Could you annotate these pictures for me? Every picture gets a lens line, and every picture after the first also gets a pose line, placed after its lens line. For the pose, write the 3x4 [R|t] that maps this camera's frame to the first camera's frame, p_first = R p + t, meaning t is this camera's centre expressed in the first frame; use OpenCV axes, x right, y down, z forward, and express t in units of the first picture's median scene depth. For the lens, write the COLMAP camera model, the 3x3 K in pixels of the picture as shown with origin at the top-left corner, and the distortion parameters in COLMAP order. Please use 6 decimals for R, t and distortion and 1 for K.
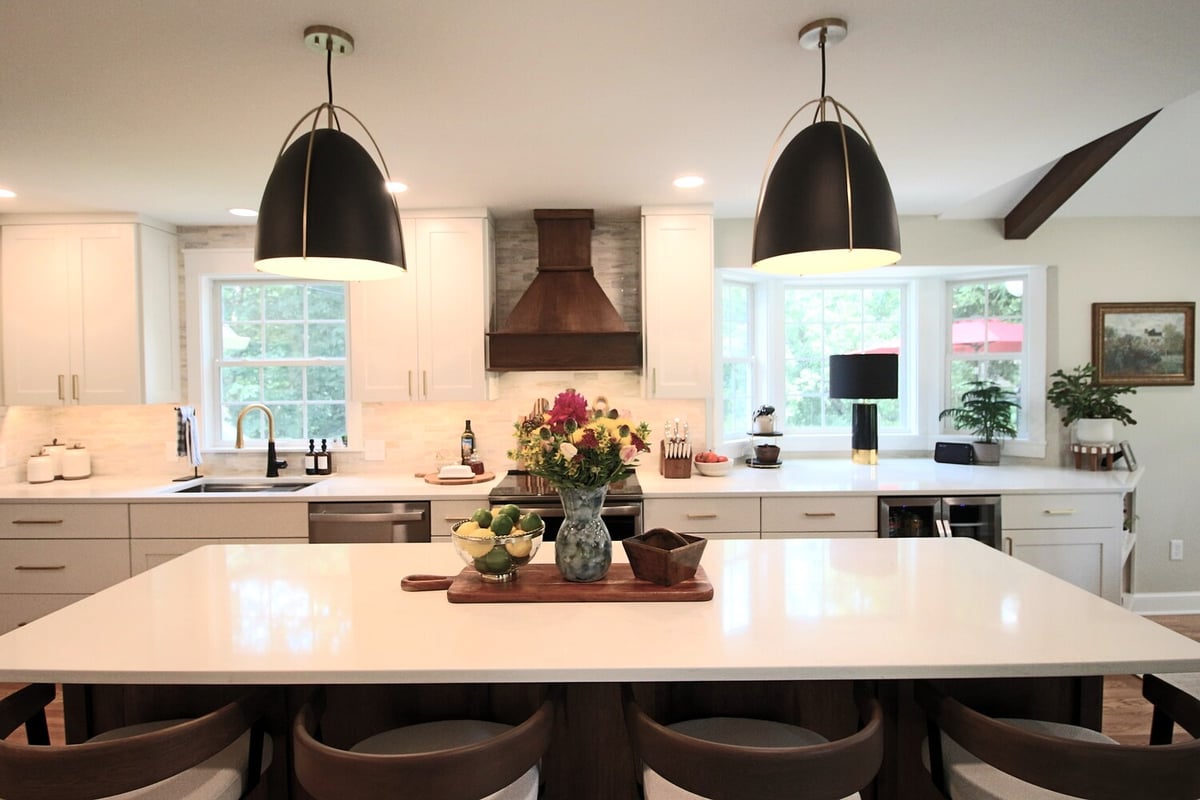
lens RADIAL K [[622.9, 0, 603.8], [0, 622.9, 389.0], [0, 0, 1]] dist [-0.003288, -0.010244]
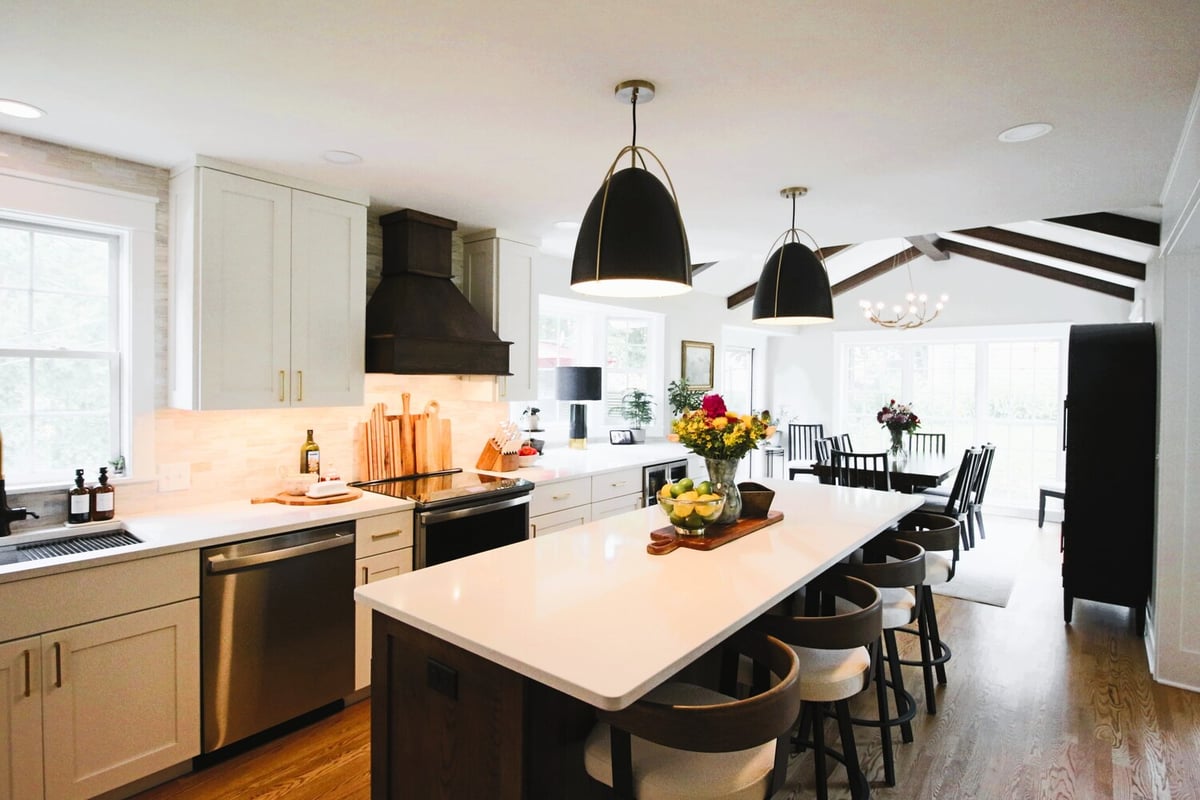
lens RADIAL K [[622.9, 0, 600.9], [0, 622.9, 388.4], [0, 0, 1]] dist [-0.003288, -0.010244]
pose [[0.618886, 0.004758, 0.785467, -0.637554], [0.004356, 0.999945, -0.009490, 0.002831], [-0.785469, 0.009294, 0.618831, 0.151055]]
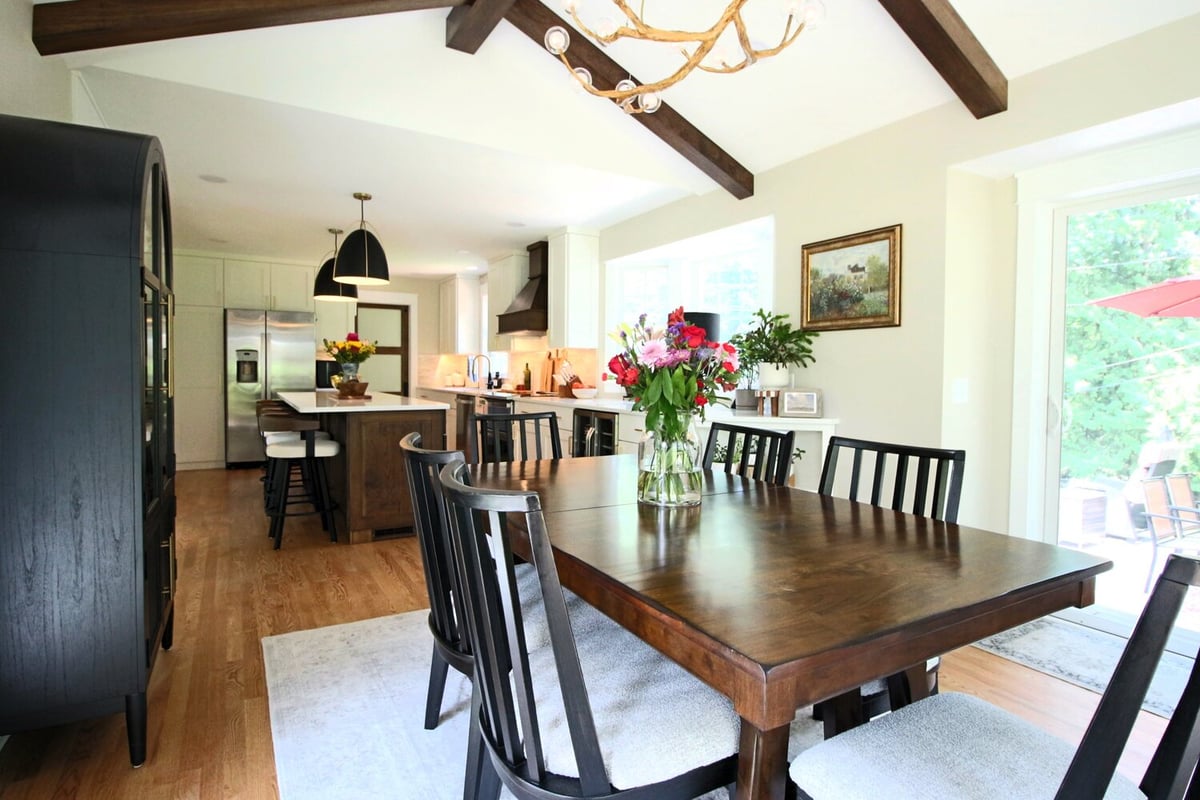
lens RADIAL K [[622.9, 0, 596.9], [0, 622.9, 389.6], [0, 0, 1]] dist [-0.003288, -0.010244]
pose [[0.503943, 0.042053, -0.862713, 1.479022], [-0.037702, 0.998933, 0.026670, 0.071312], [0.862914, 0.019086, 0.504990, 0.239467]]
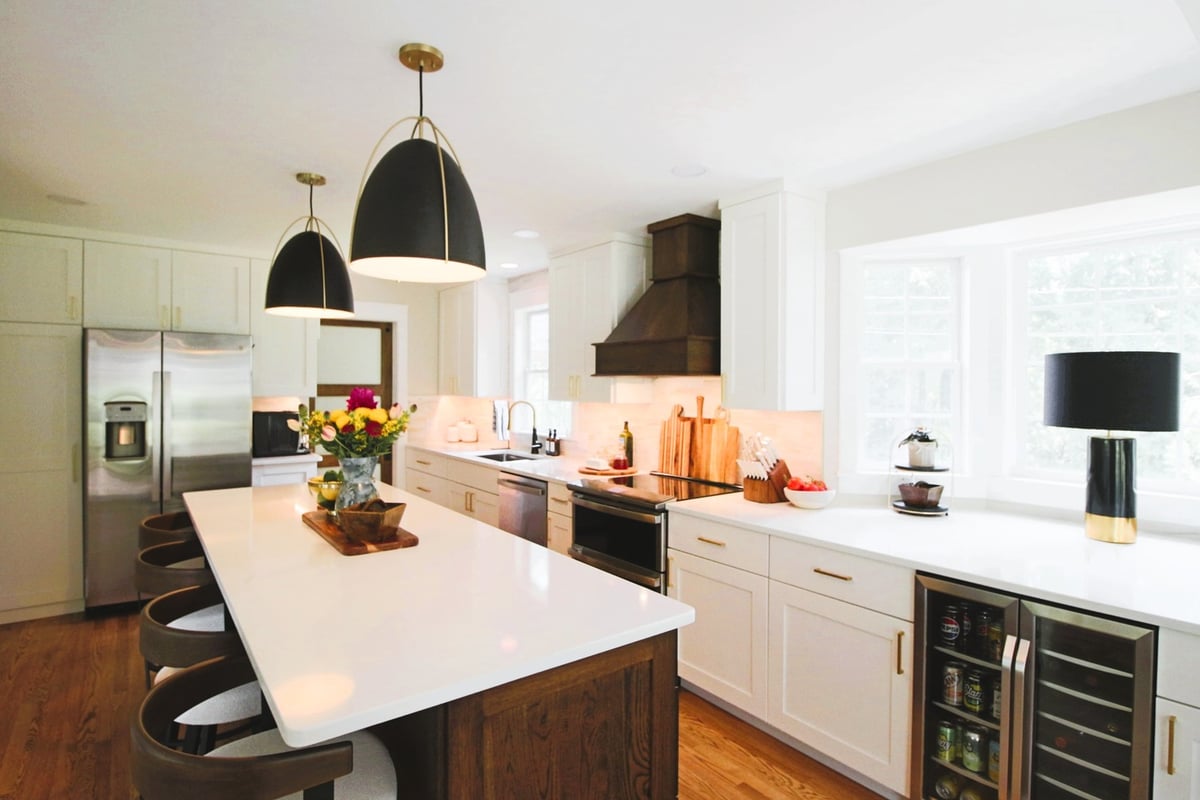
lens RADIAL K [[622.9, 0, 596.1], [0, 622.9, 389.1], [0, 0, 1]] dist [-0.003288, -0.010244]
pose [[0.601502, 0.020726, -0.798602, 0.636254], [-0.033682, 0.999432, 0.000569, -0.006513], [0.798161, 0.026556, 0.601859, 0.277174]]
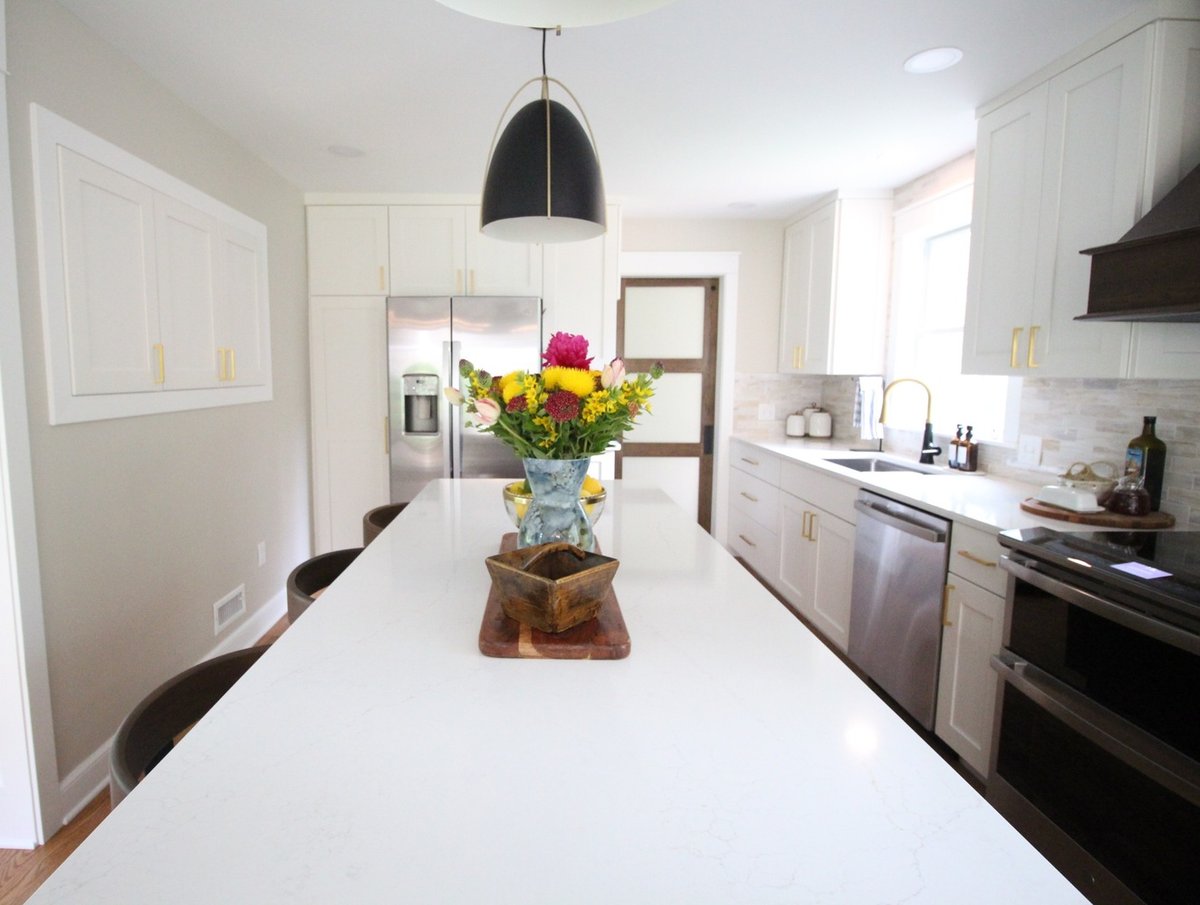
lens RADIAL K [[632.0, 0, 514.5], [0, 632.0, 439.0], [0, 0, 1]] dist [-0.010065, -0.007453]
pose [[-0.032187, 0.119888, -0.992266, 0.336342], [-0.027260, 0.992305, 0.120777, 0.018797], [0.999110, 0.030937, -0.028671, 0.455051]]
